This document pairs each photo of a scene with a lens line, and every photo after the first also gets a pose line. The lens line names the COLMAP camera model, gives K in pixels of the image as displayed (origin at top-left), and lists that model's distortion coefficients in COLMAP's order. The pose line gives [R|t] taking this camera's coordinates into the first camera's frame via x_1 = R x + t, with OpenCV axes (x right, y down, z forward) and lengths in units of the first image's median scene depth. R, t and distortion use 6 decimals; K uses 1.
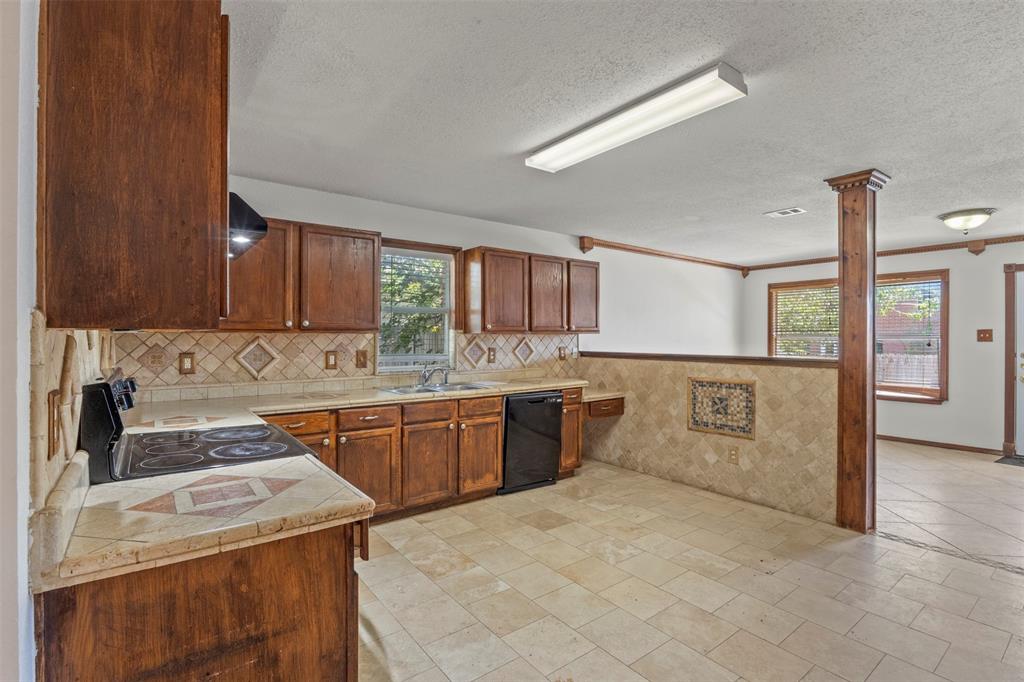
lens RADIAL K [[480.8, 0, 511.0], [0, 480.8, 337.3], [0, 0, 1]] dist [-0.024658, 0.005762]
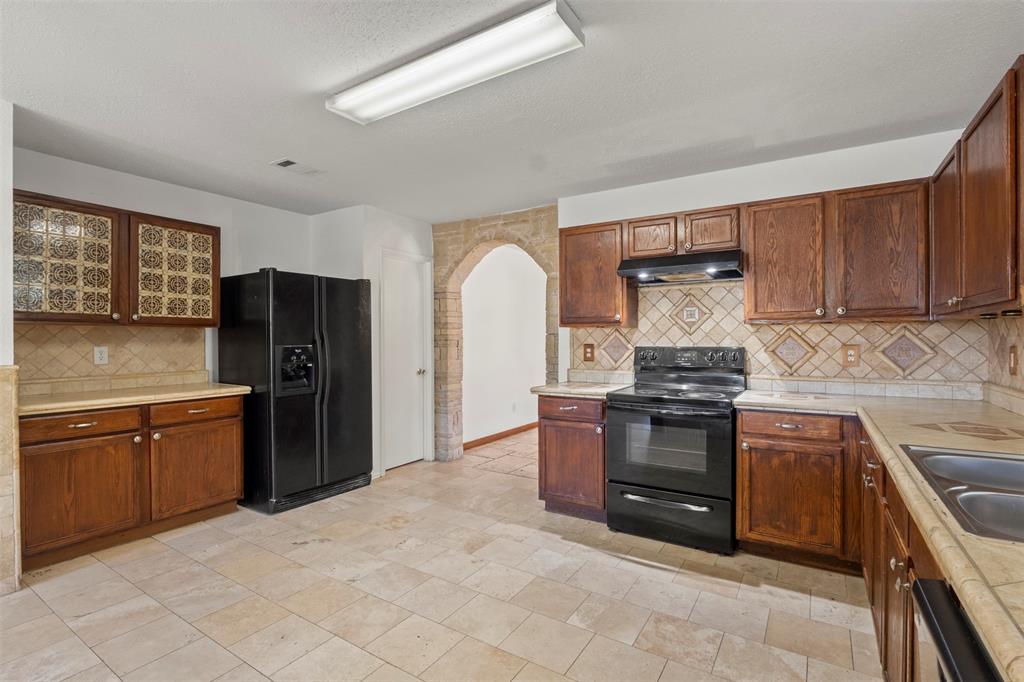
lens RADIAL K [[480.8, 0, 513.1], [0, 480.8, 339.9], [0, 0, 1]] dist [-0.024658, 0.005762]
pose [[-0.939229, 0.001968, -0.343286, 0.243958], [0.001316, 0.999997, 0.002131, 0.015943], [0.343289, 0.001550, -0.939229, 1.144904]]
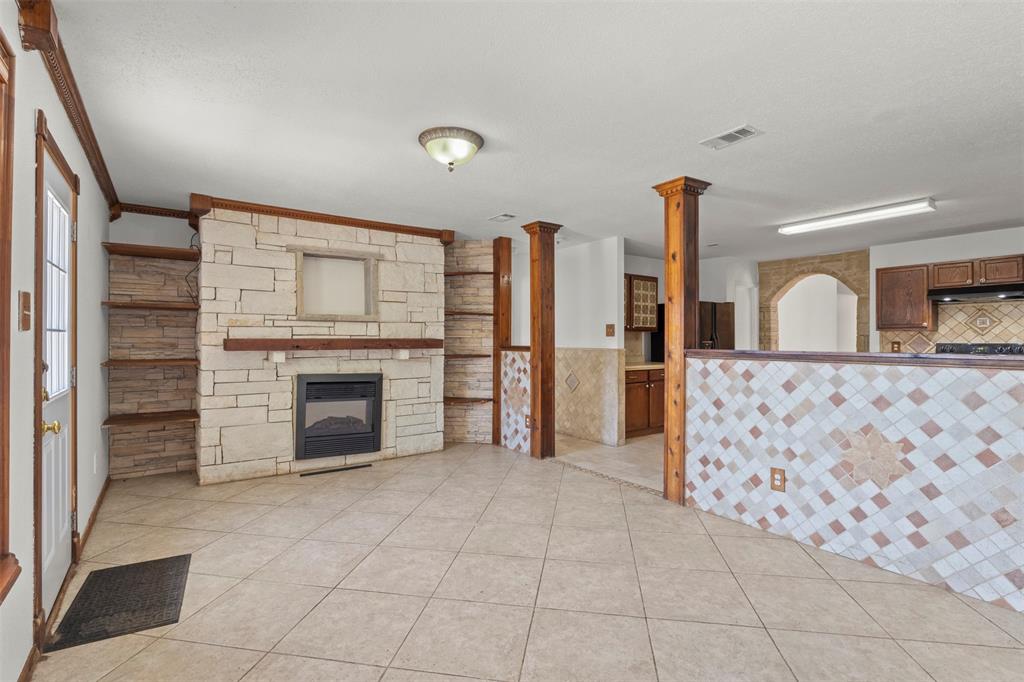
lens RADIAL K [[480.8, 0, 508.5], [0, 480.8, 339.0], [0, 0, 1]] dist [-0.024658, 0.005762]
pose [[-0.999304, -0.001721, 0.037275, 0.935106], [-0.001729, 0.999998, -0.000194, 0.020684], [-0.037275, -0.000258, -0.999305, 1.821456]]
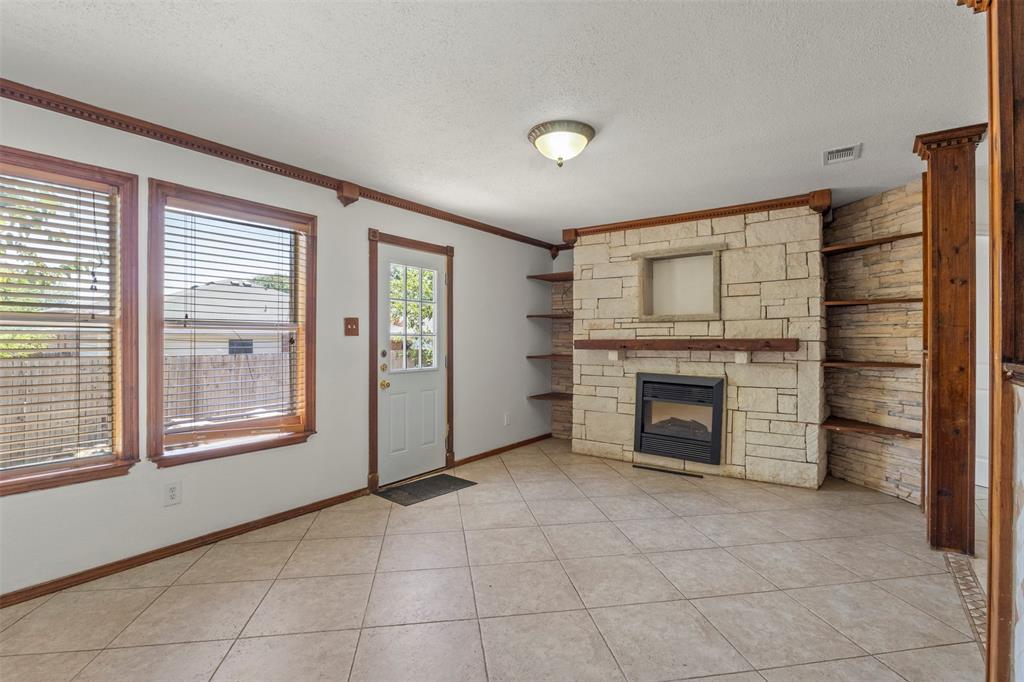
lens RADIAL K [[480.8, 0, 506.0], [0, 480.8, 342.2], [0, 0, 1]] dist [-0.024658, 0.005762]
pose [[-0.275613, -0.004231, 0.961259, 0.386351], [0.001042, 0.999988, 0.004700, 0.021639], [-0.961268, 0.002297, -0.275606, 1.365212]]
